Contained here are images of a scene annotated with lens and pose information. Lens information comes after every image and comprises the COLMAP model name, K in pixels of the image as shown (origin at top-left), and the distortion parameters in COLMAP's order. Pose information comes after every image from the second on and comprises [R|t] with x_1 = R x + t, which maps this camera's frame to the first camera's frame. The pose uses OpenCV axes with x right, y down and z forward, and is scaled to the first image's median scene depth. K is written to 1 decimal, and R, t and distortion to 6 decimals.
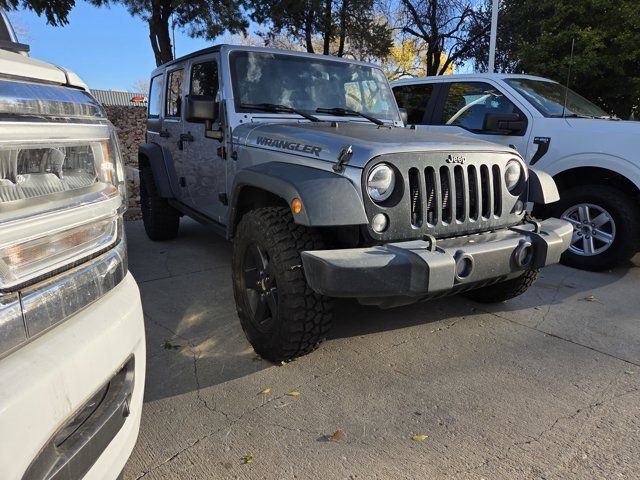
lens RADIAL K [[464.2, 0, 320.0], [0, 464.2, 240.0], [0, 0, 1]] dist [0.018502, -0.002680]
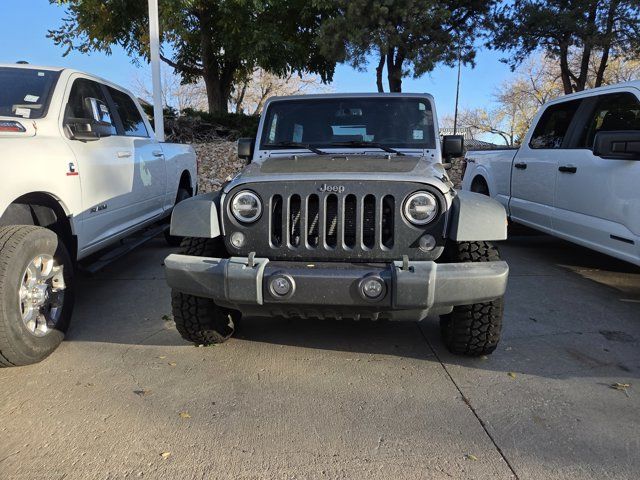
lens RADIAL K [[475.0, 0, 320.0], [0, 475.0, 240.0], [0, 0, 1]] dist [0.082994, -0.078448]
pose [[0.762641, 0.080967, -0.641735, 0.781423], [-0.125989, 0.991727, -0.024601, -0.022555], [0.634433, 0.099613, 0.766532, 0.142651]]
